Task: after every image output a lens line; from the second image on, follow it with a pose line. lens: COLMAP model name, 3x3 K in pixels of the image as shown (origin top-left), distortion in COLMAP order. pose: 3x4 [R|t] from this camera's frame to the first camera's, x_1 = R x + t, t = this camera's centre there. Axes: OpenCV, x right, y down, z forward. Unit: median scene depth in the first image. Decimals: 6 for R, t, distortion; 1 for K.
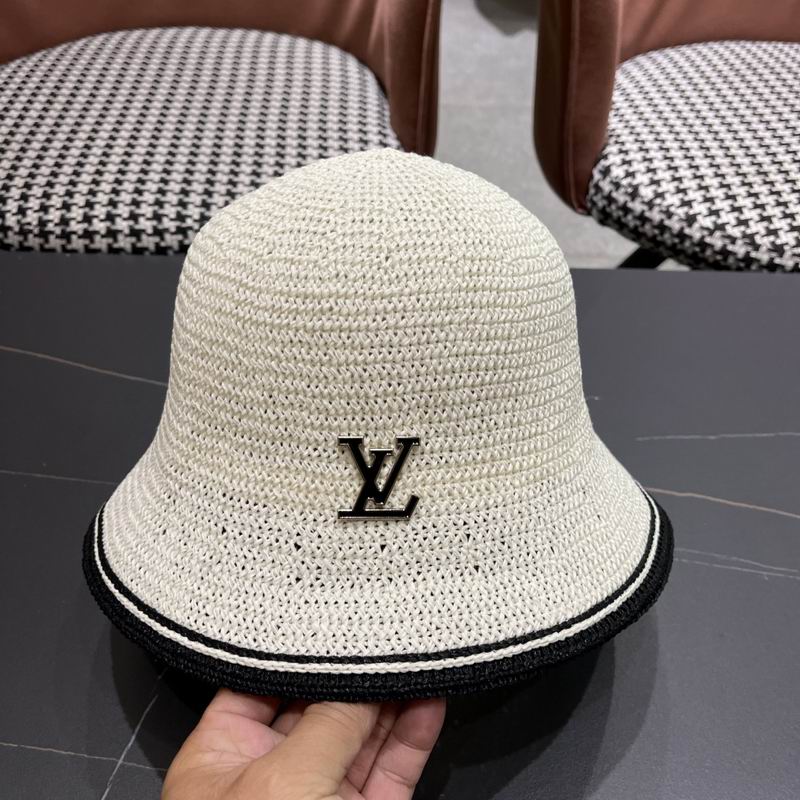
lens RADIAL K [[833.3, 0, 396.8], [0, 833.3, 406.4], [0, 0, 1]] dist [0.014829, 0.000000]
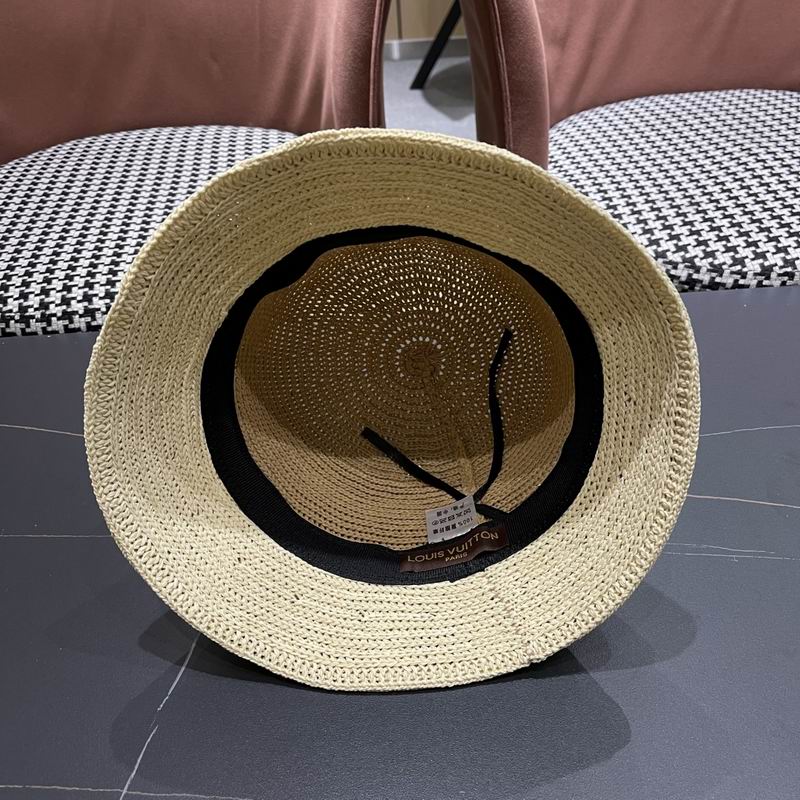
lens RADIAL K [[833.3, 0, 394.5], [0, 833.3, 401.4], [0, 0, 1]] dist [0.014829, 0.000000]
pose [[0.995415, -0.094190, 0.016639, 0.012788], [0.095445, 0.989489, -0.108633, 0.052775], [-0.006232, 0.109723, 0.993943, -0.034763]]
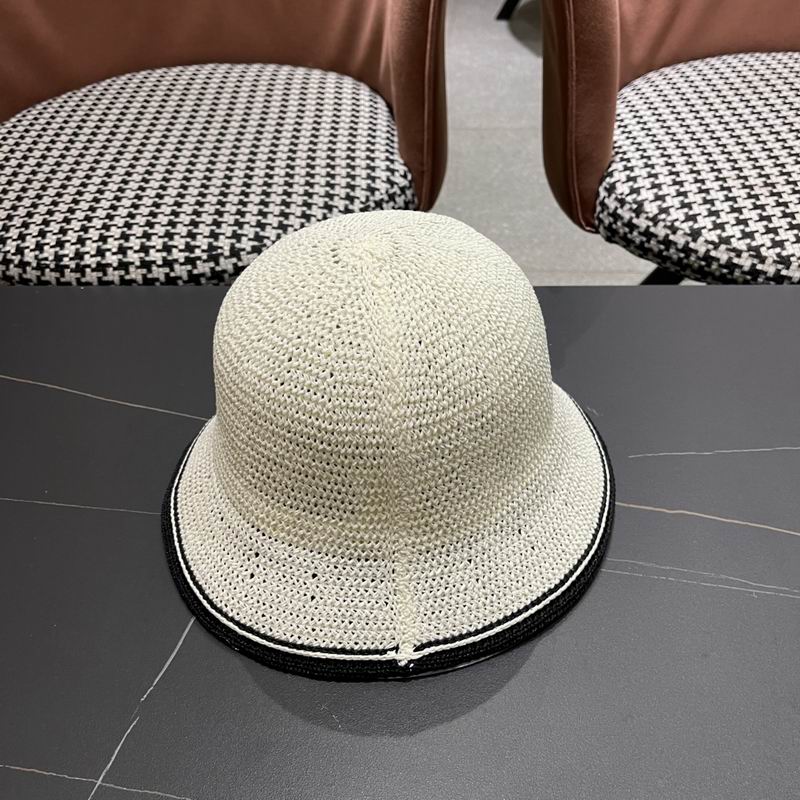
lens RADIAL K [[833.3, 0, 407.6], [0, 833.3, 404.6], [0, 0, 1]] dist [0.014829, 0.000000]
pose [[0.998218, -0.021449, -0.055691, 0.060671], [0.019960, 0.999432, -0.027163, -0.000491], [0.056242, 0.026003, 0.998079, -0.005561]]
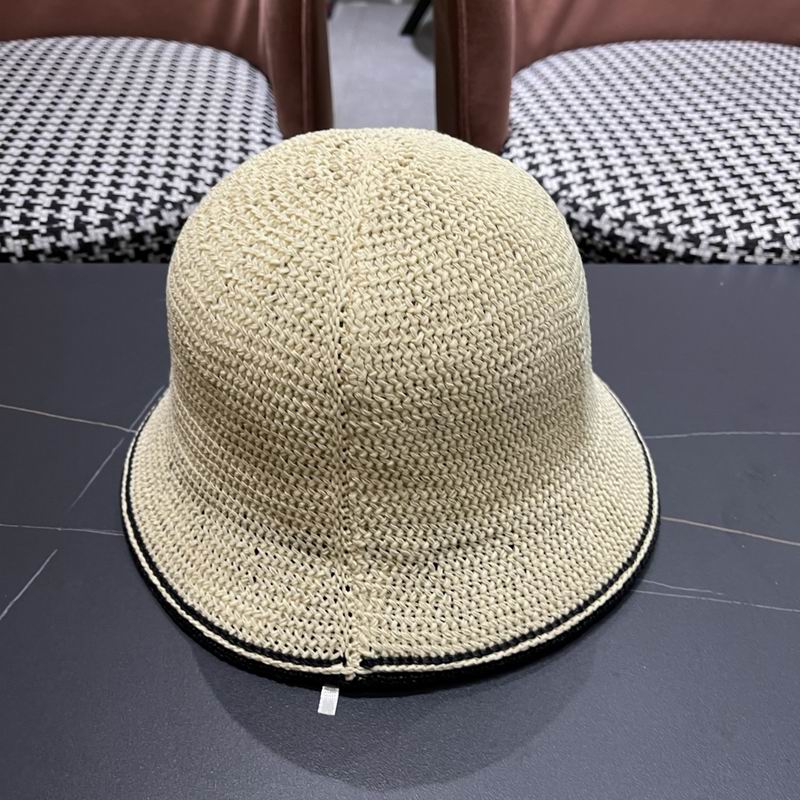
lens RADIAL K [[833.3, 0, 396.6], [0, 833.3, 409.7], [0, 0, 1]] dist [0.014829, 0.000000]
pose [[0.998981, -0.030856, 0.032946, 0.095222], [0.032692, 0.997854, -0.056734, 0.035495], [-0.031125, 0.057753, 0.997846, 0.114201]]
